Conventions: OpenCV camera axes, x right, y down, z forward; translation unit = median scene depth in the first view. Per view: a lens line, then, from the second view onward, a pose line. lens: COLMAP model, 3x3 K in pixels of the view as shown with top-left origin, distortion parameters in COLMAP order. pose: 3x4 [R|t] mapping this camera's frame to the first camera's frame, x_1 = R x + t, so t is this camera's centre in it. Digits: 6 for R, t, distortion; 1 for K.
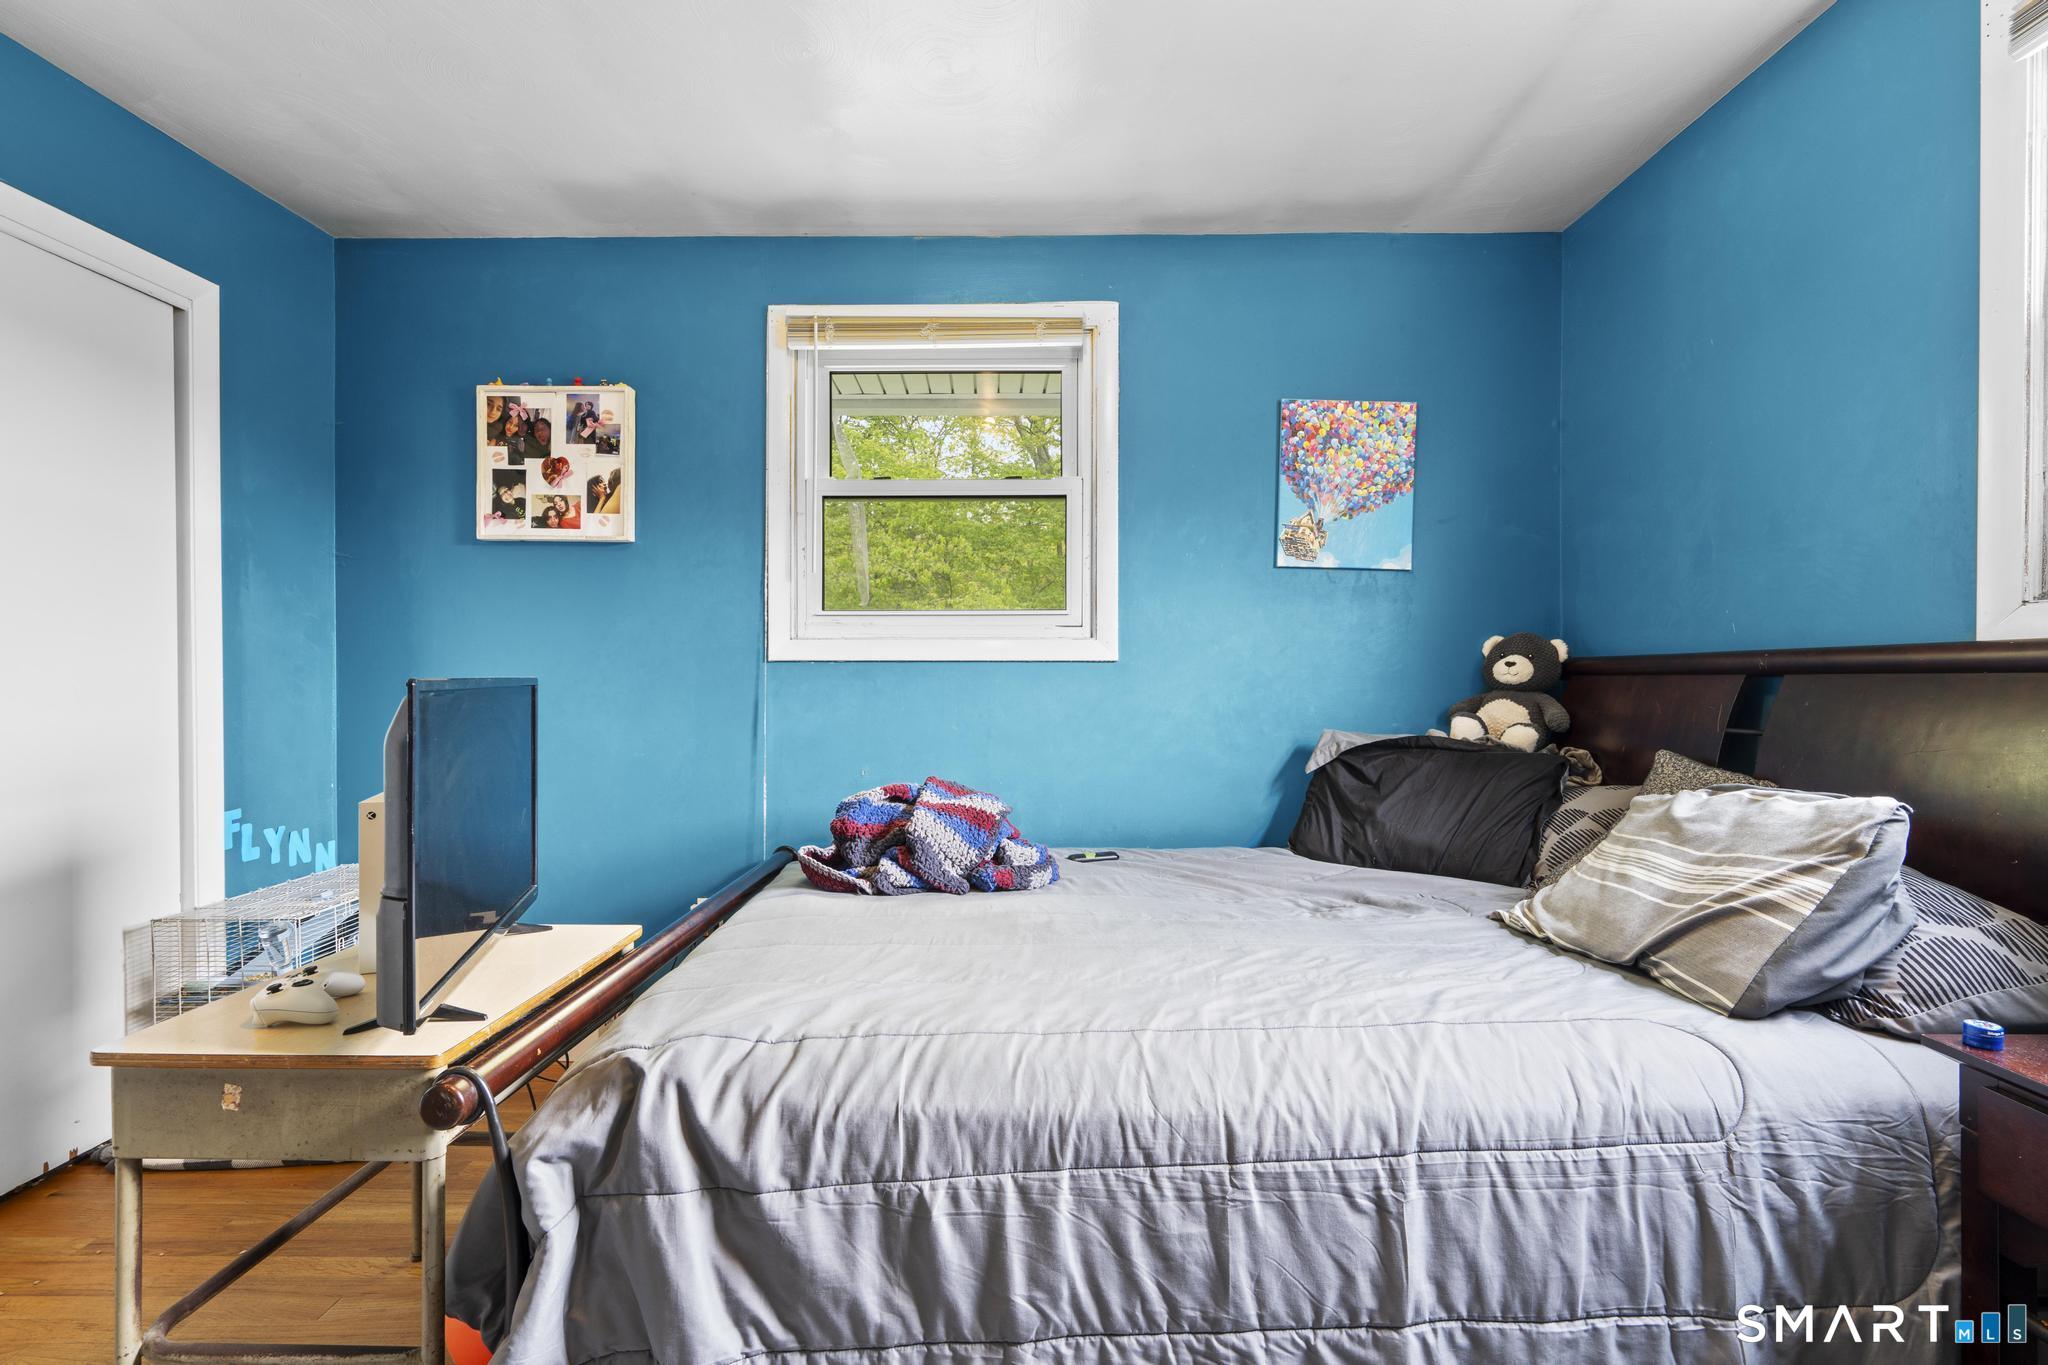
lens RADIAL K [[923.2, 0, 1021.3], [0, 923.2, 681.3], [0, 0, 1]] dist [-0.005061, 0.001437]
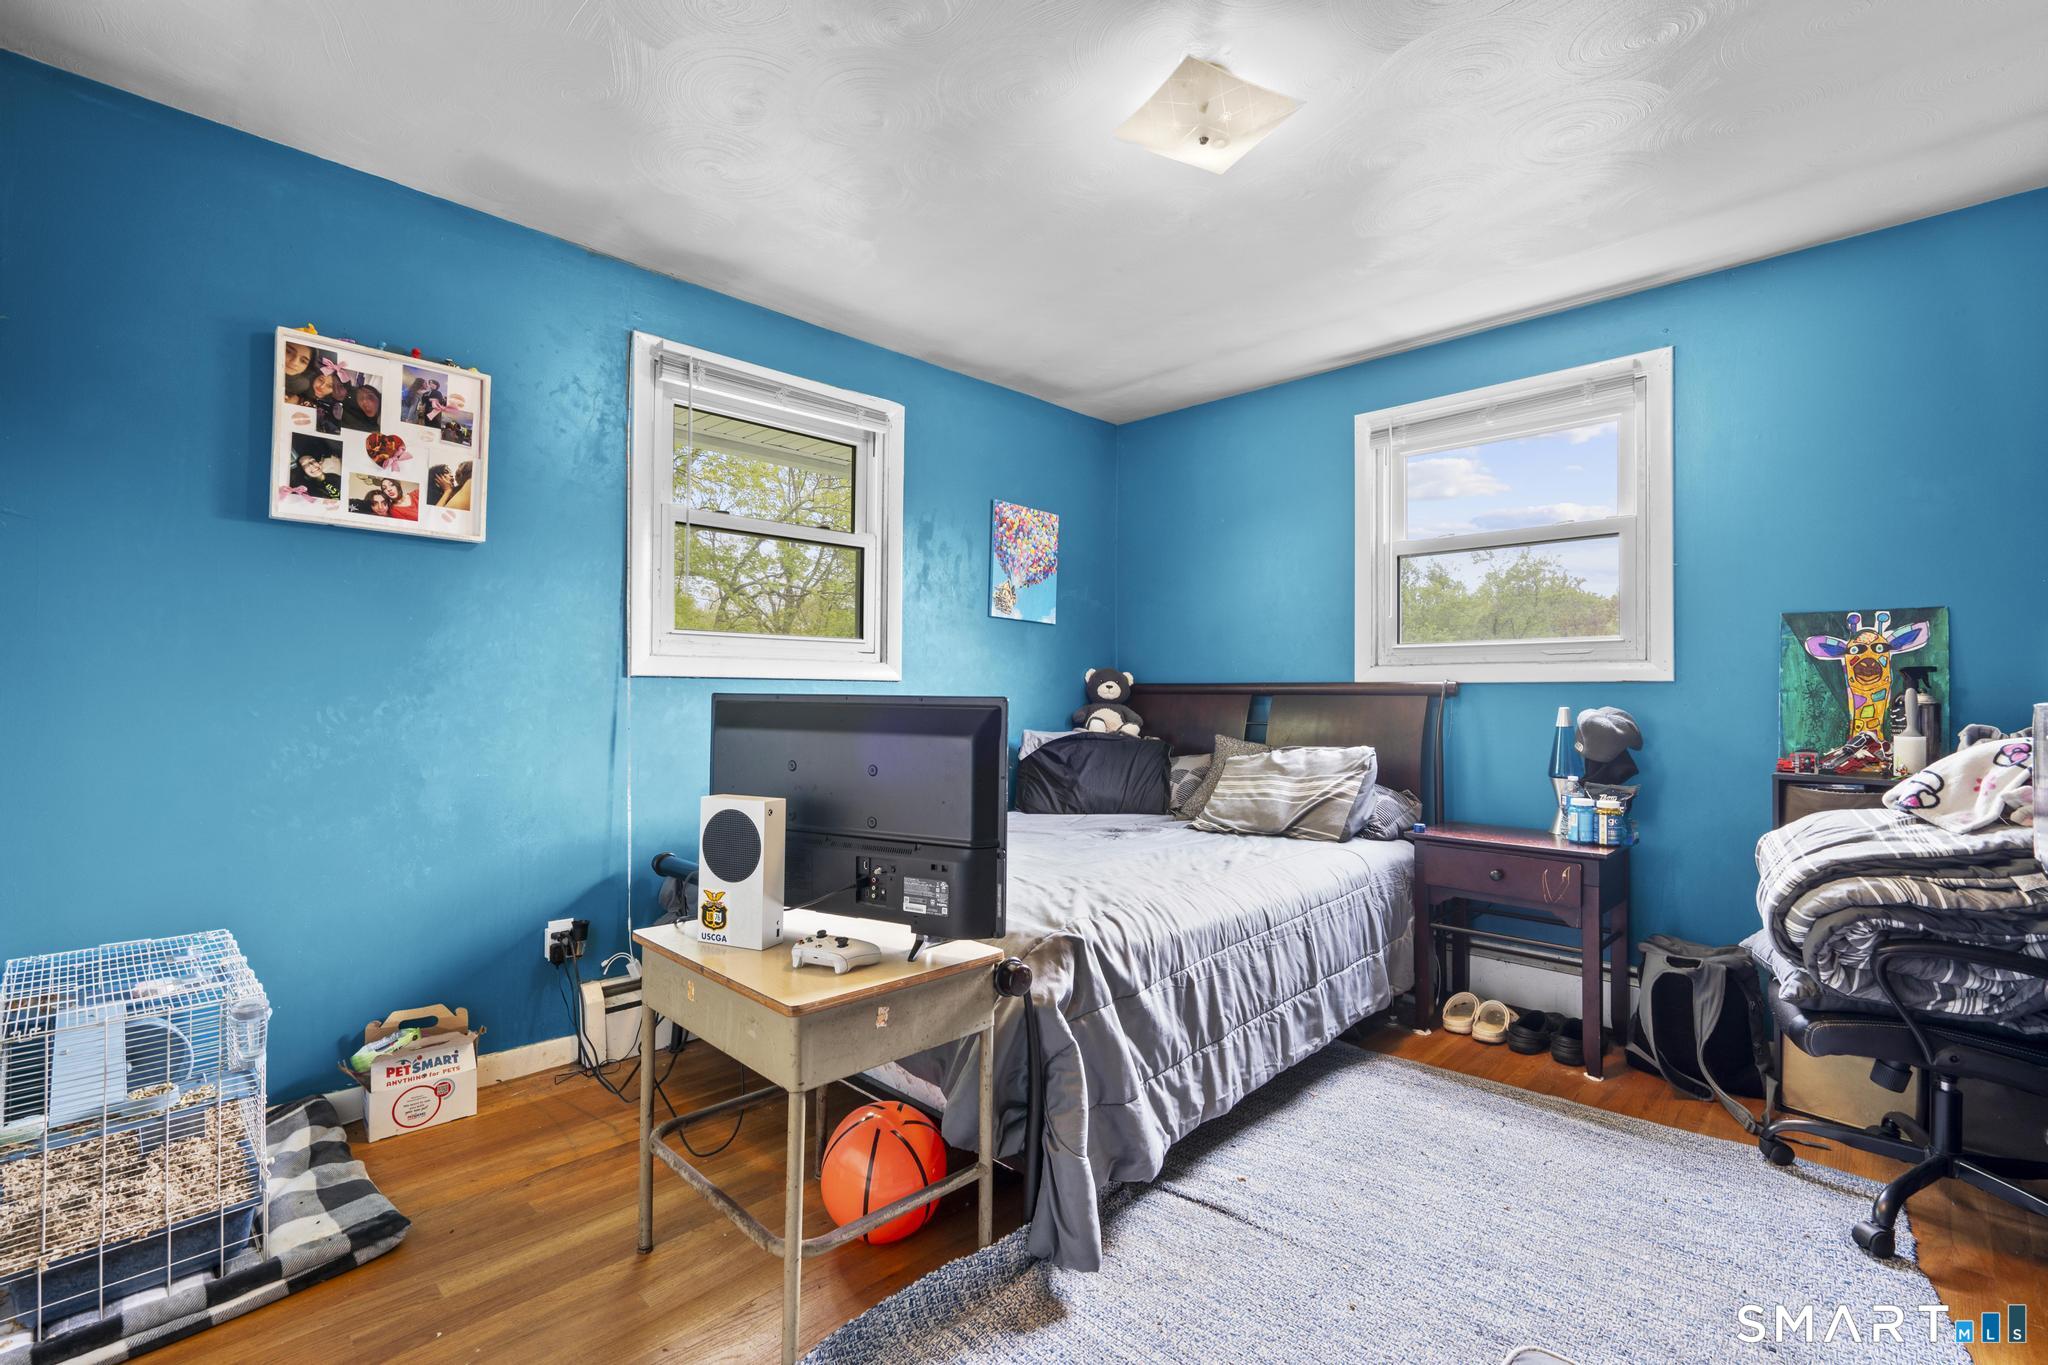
lens RADIAL K [[923.2, 0, 1033.2], [0, 923.2, 679.2], [0, 0, 1]] dist [-0.005061, 0.001437]
pose [[0.689943, 0.016268, 0.723681, -0.708421], [-0.004932, 0.999830, -0.017774, -0.002475], [-0.723847, 0.008694, 0.689906, -0.027250]]
